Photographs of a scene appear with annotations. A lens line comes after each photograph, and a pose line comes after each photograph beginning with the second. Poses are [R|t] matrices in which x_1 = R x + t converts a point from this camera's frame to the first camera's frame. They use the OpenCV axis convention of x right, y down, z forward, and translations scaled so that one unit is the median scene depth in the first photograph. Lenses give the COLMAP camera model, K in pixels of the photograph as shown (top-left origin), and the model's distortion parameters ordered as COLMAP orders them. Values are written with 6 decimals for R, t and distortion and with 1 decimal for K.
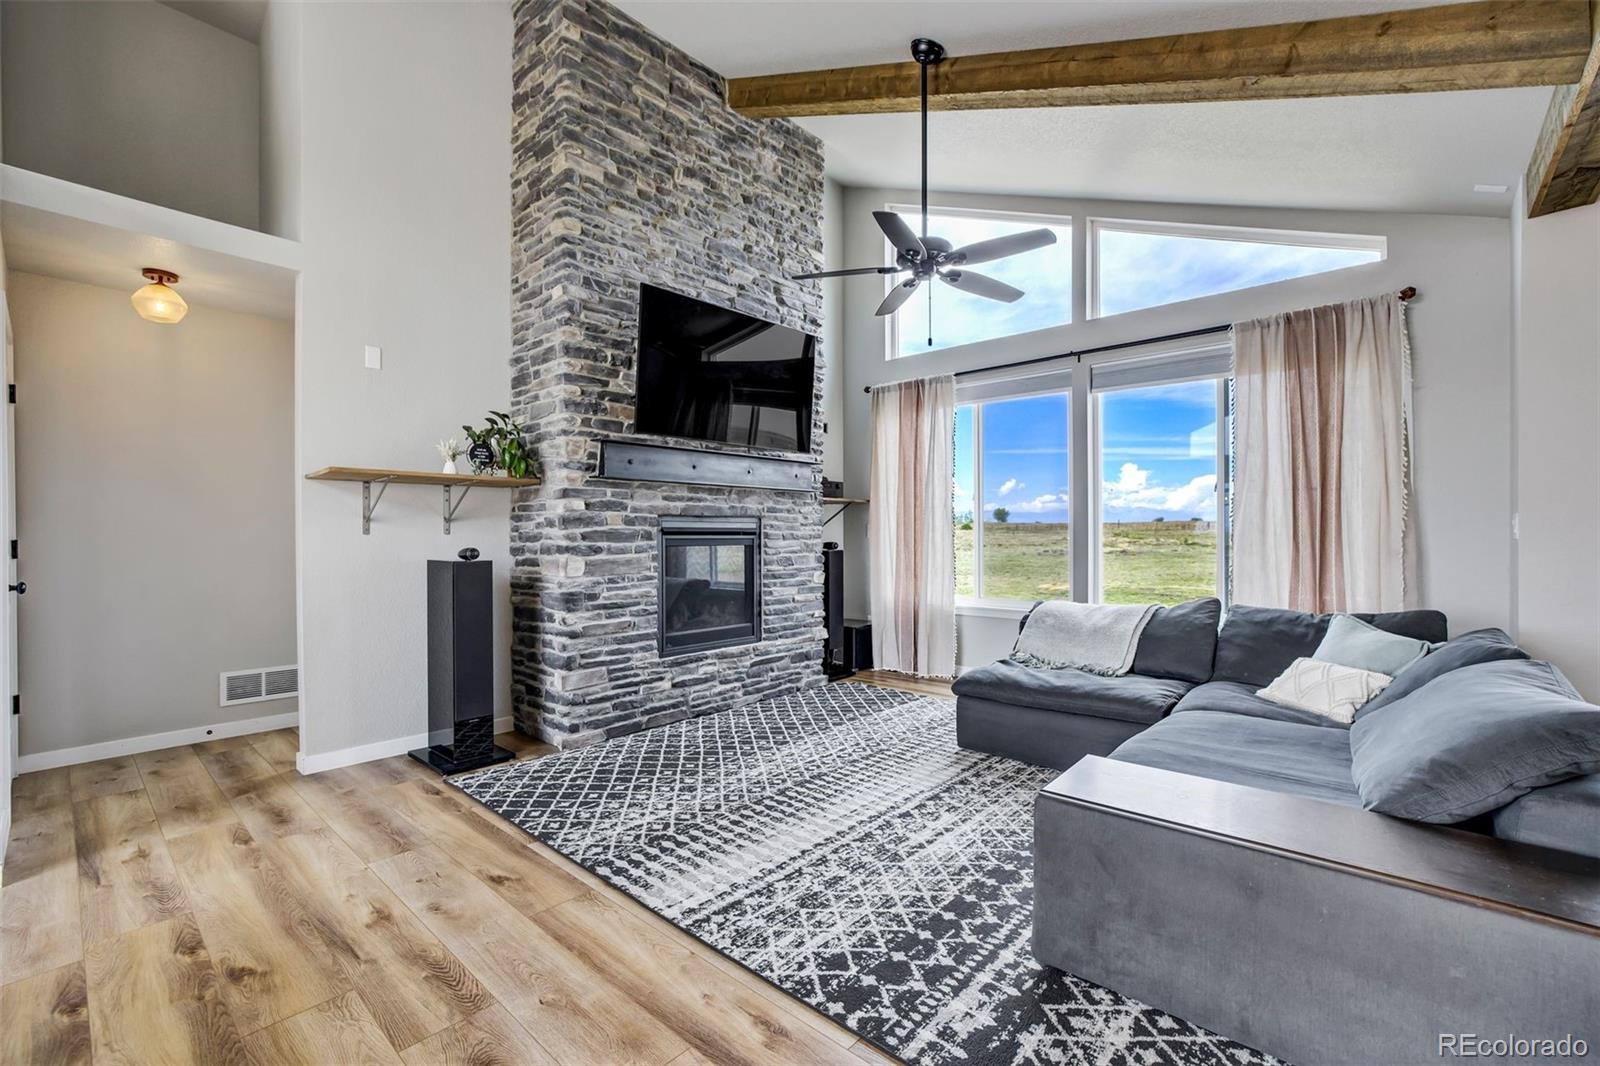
lens RADIAL K [[687.2, 0, 800.9], [0, 687.2, 539.1], [0, 0, 1]] dist [-0.010088, 0.000610]
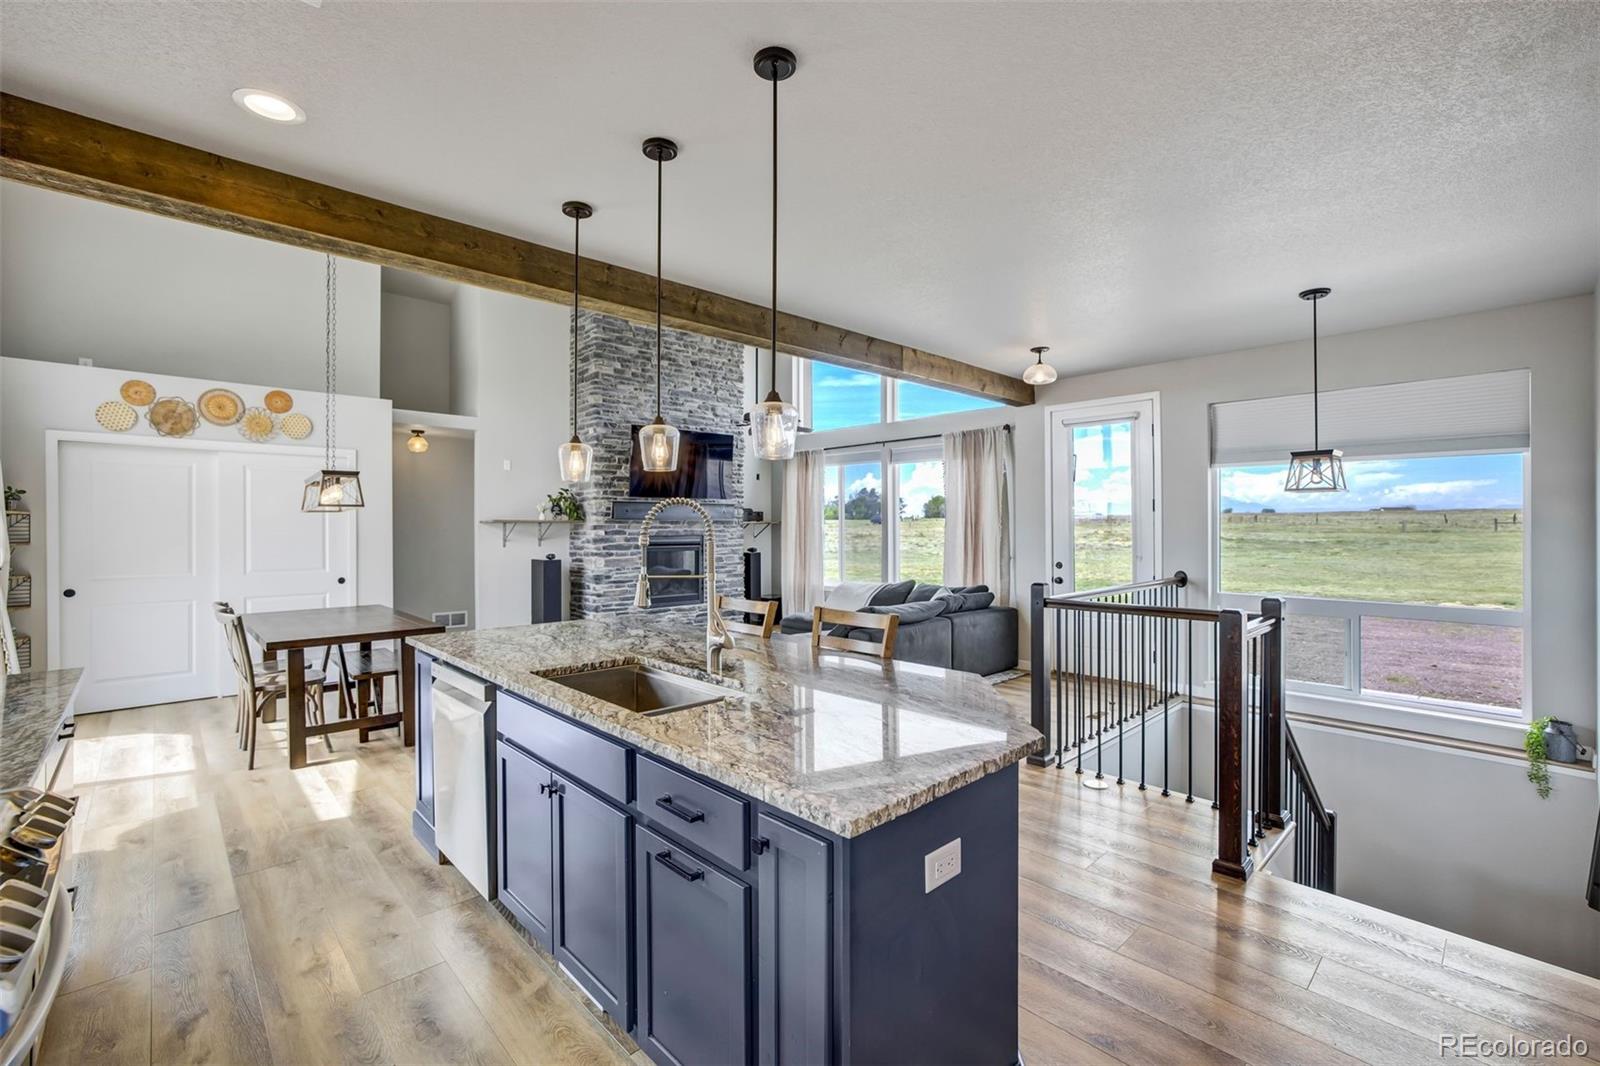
lens RADIAL K [[687.2, 0, 800.5], [0, 687.2, 529.5], [0, 0, 1]] dist [-0.010088, 0.000610]
pose [[0.996918, -0.001100, -0.078444, 0.420362], [0.000745, 0.999989, -0.004562, -0.047647], [0.078448, 0.004489, 0.996908, -0.979711]]
